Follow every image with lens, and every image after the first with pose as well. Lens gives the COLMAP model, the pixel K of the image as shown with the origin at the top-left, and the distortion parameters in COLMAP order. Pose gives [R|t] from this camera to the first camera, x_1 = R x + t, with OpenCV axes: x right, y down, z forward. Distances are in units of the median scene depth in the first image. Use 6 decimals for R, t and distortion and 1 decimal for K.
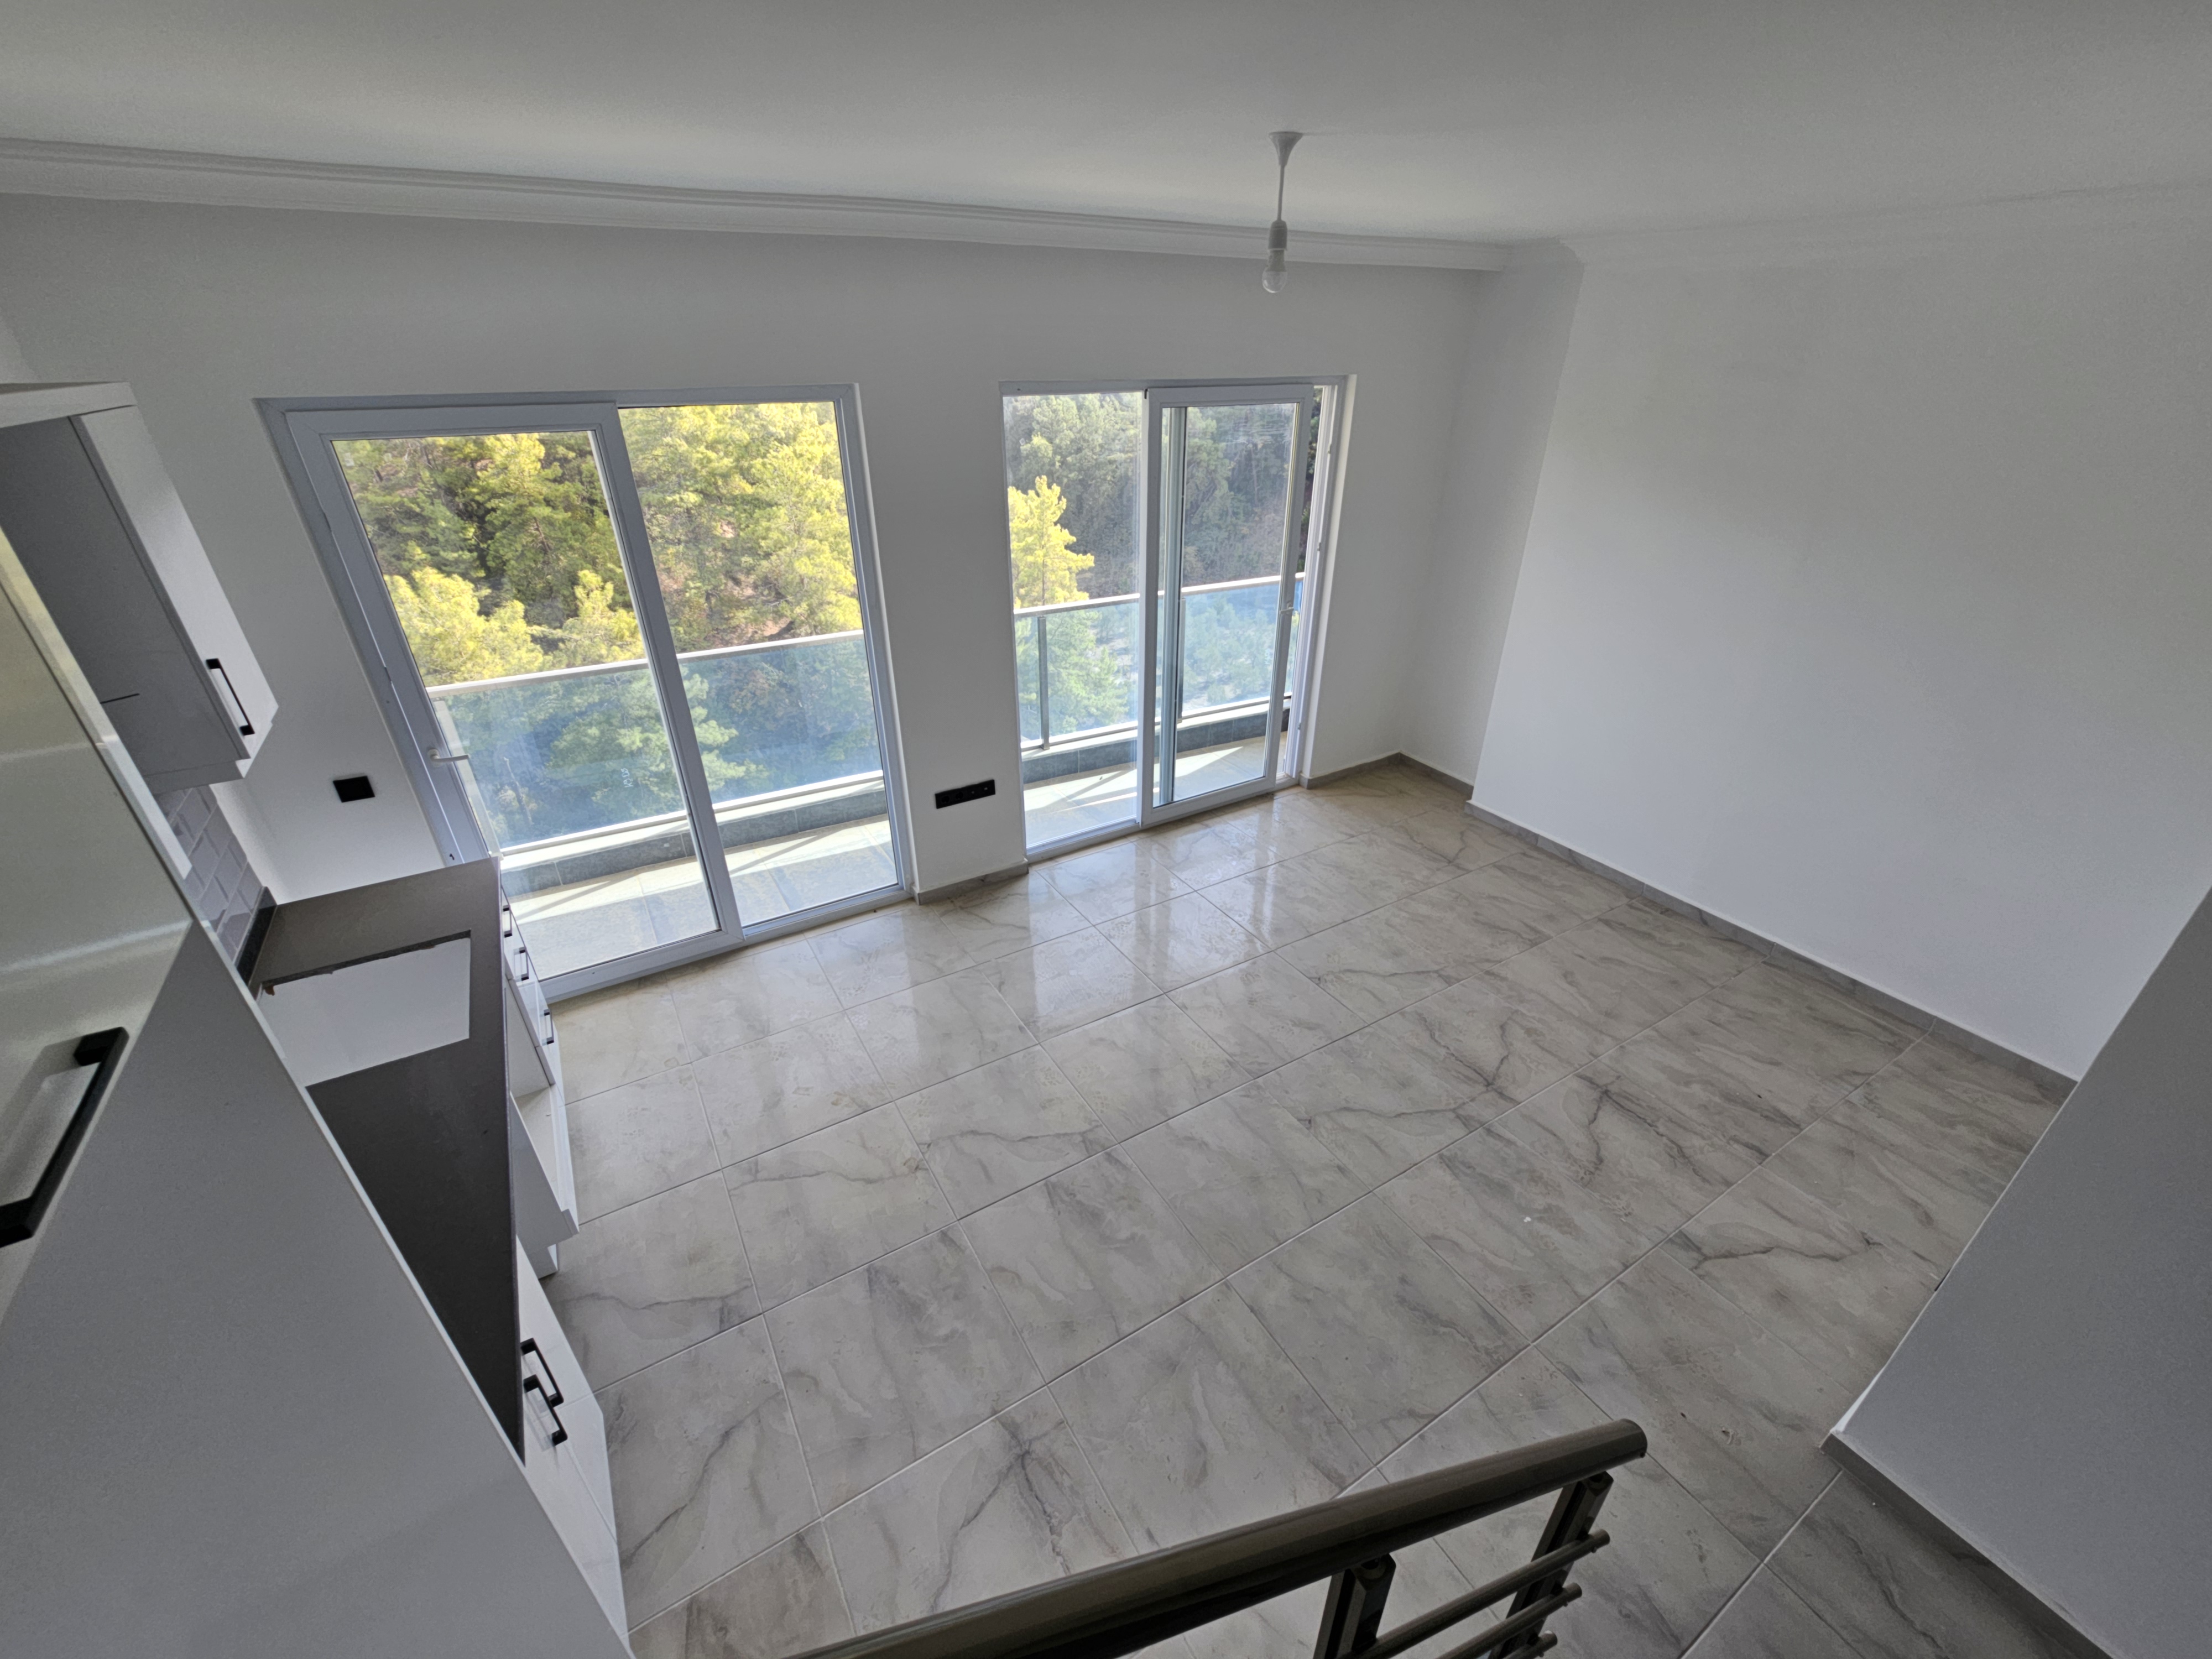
lens RADIAL K [[898.6, 0, 1104.8], [0, 898.6, 835.8], [0, 0, 1]] dist [0.000339, -0.000059]
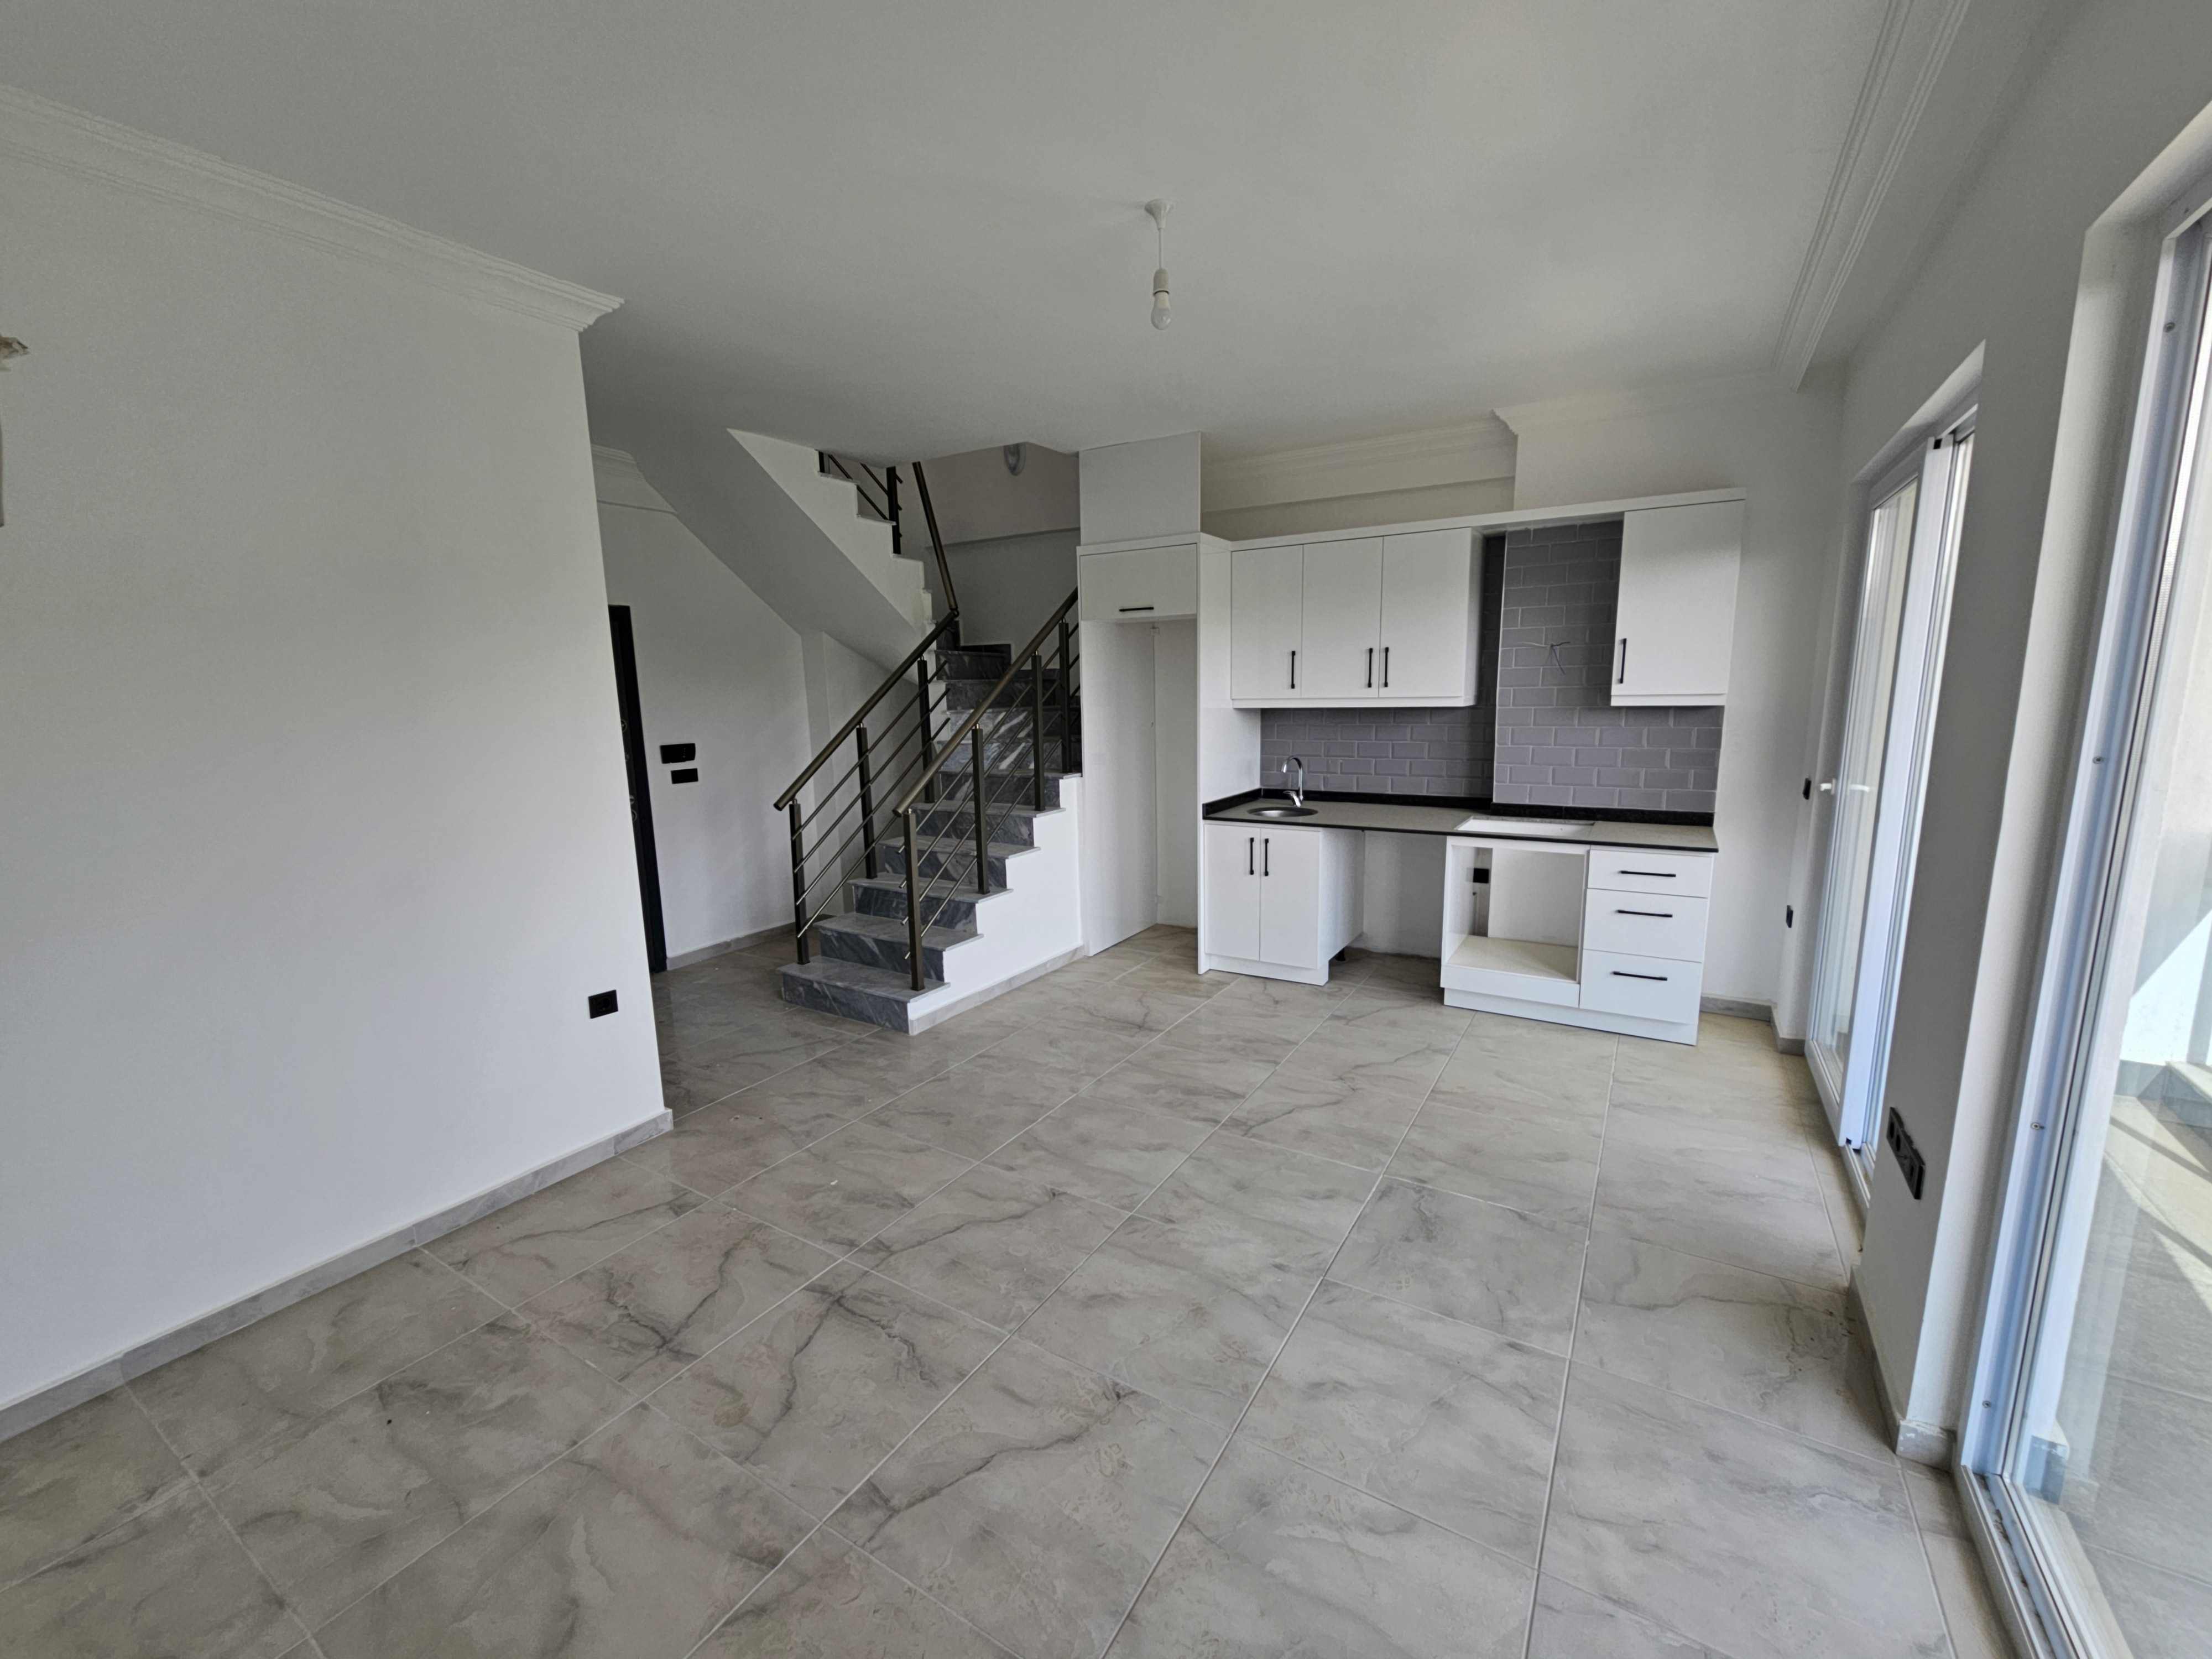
lens RADIAL K [[898.6, 0, 1104.8], [0, 898.6, 835.8], [0, 0, 1]] dist [0.000339, -0.000059]
pose [[-0.888698, 0.093871, -0.448781, 0.576984], [-0.201770, 0.798870, 0.566653, -0.505778], [0.411710, 0.594134, -0.691014, 1.495145]]
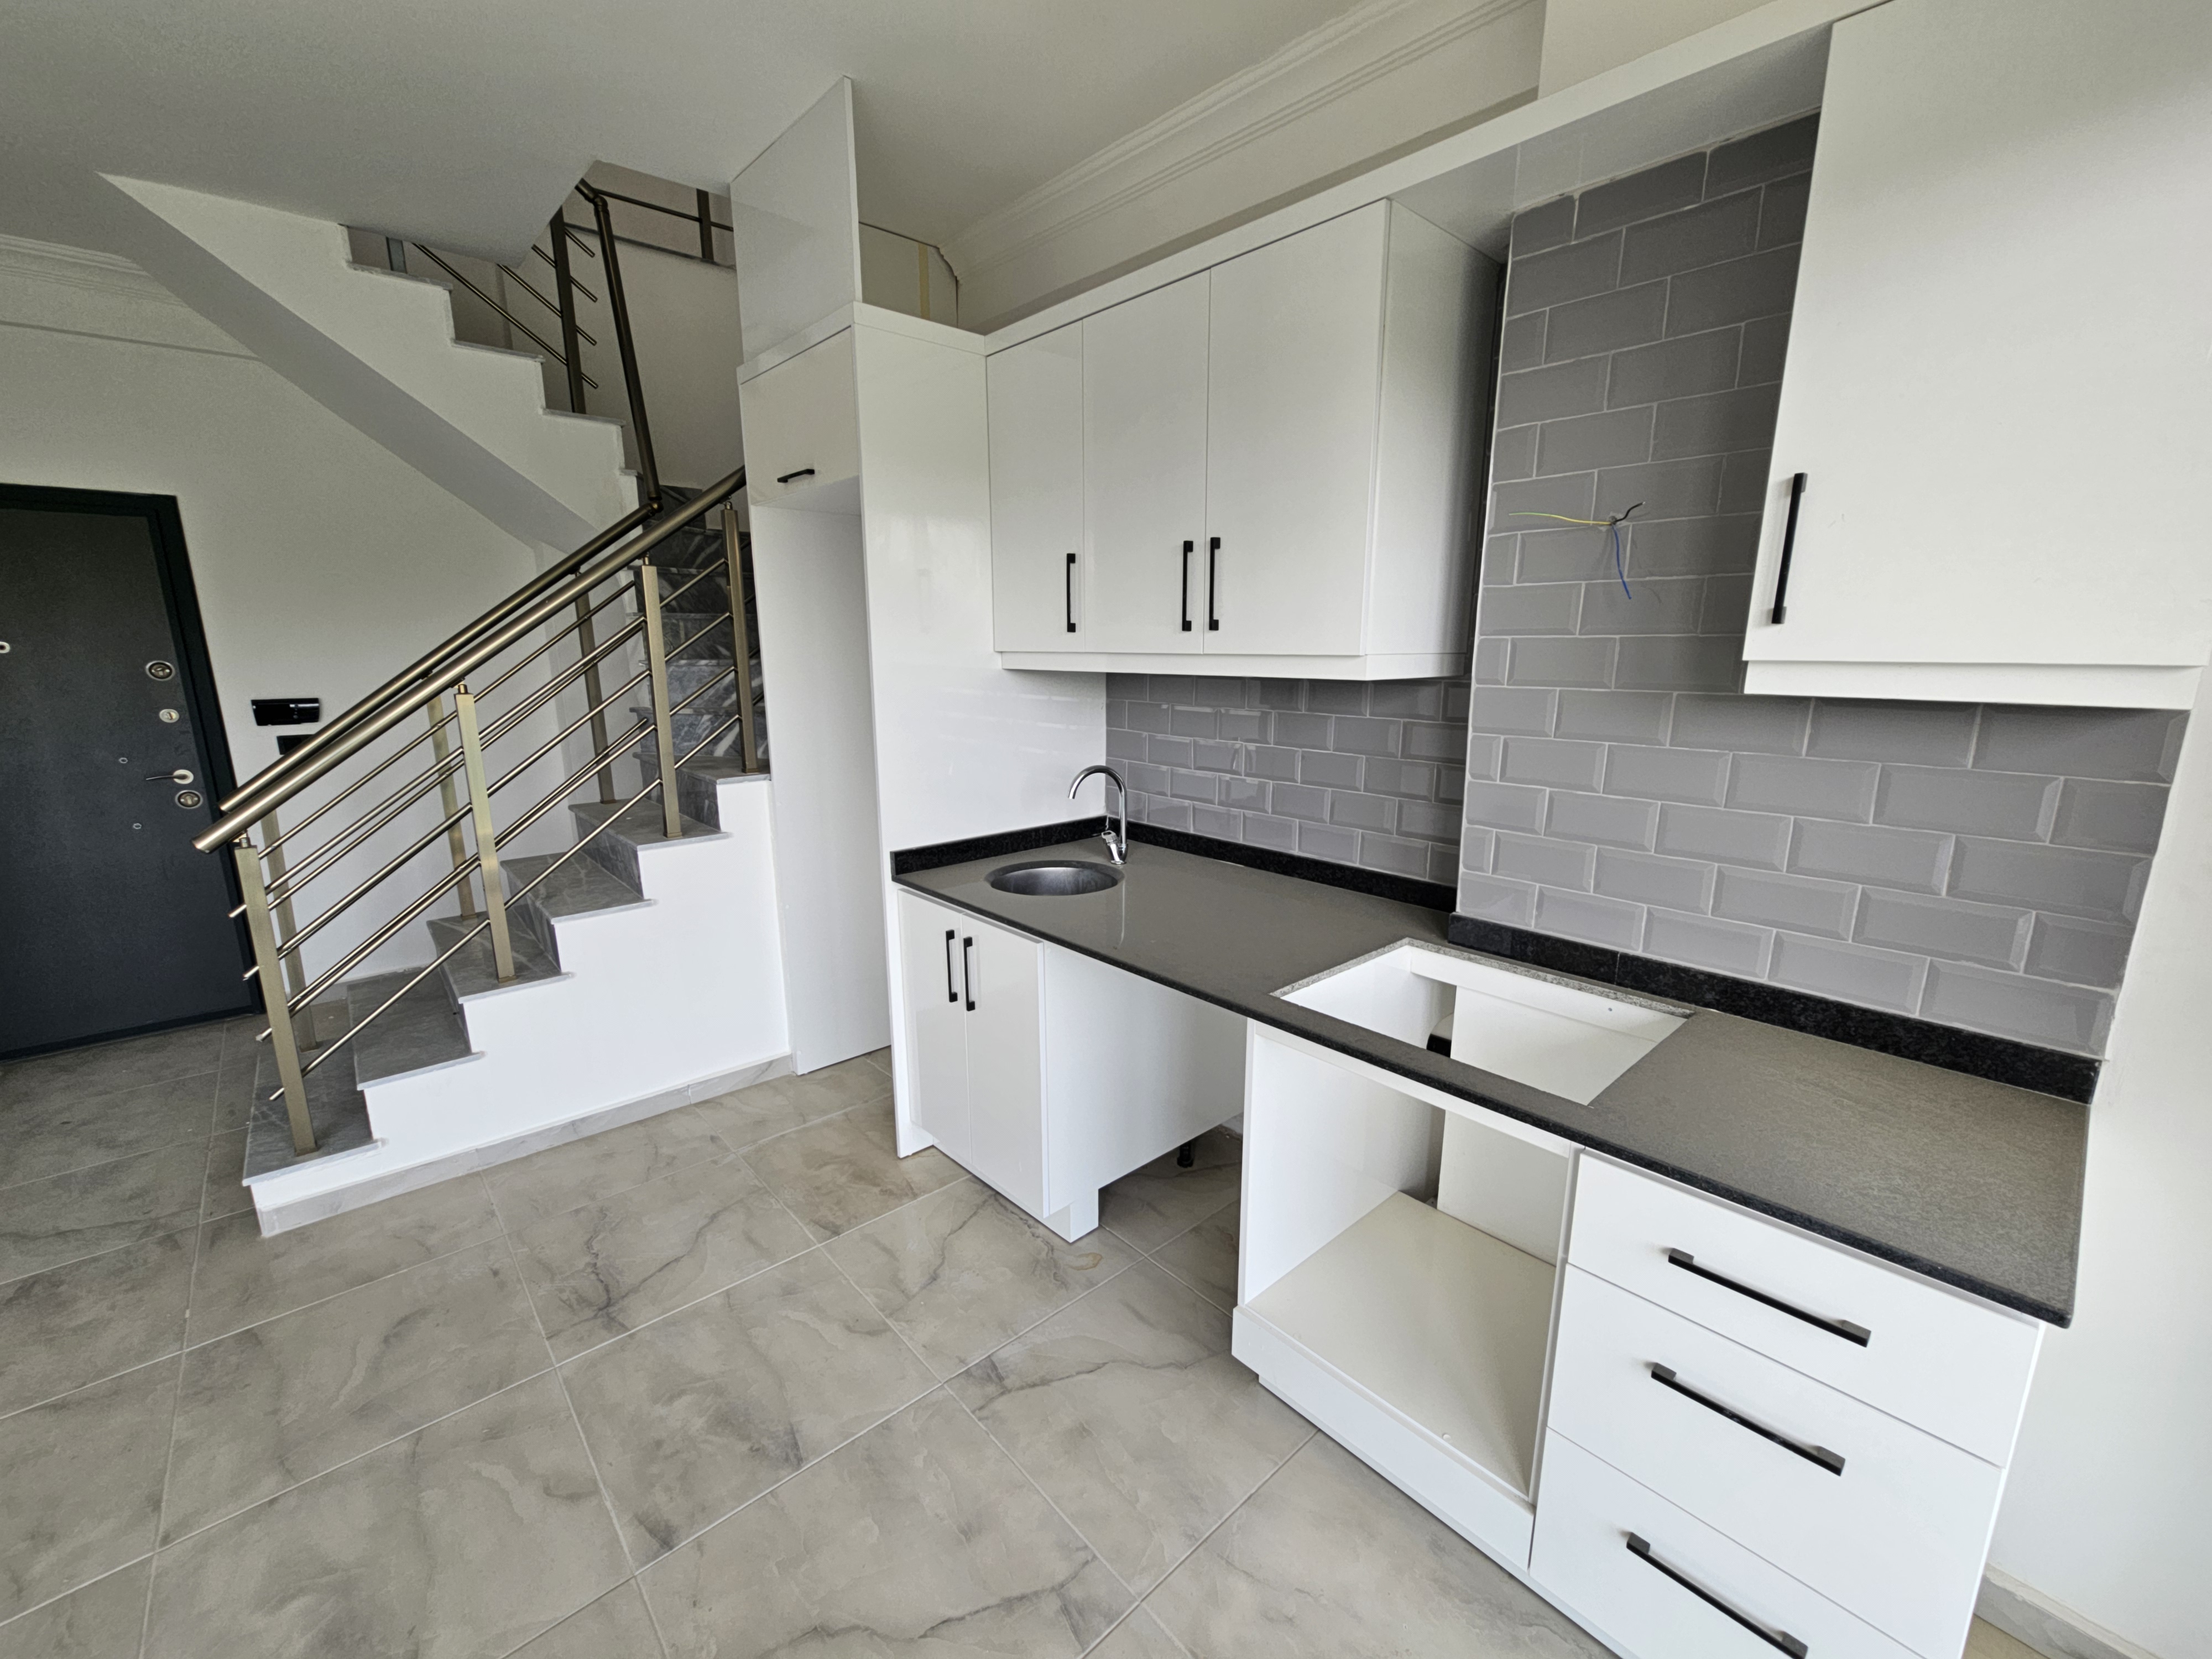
lens RADIAL K [[901.3, 0, 1106.0], [0, 901.3, 829.5], [0, 0, 1]] dist [-0.000001, -0.000161]
pose [[-0.981911, 0.042119, -0.184600, -0.332388], [-0.088197, 0.760973, 0.642761, -0.255118], [0.167548, 0.647415, -0.743493, 1.077087]]
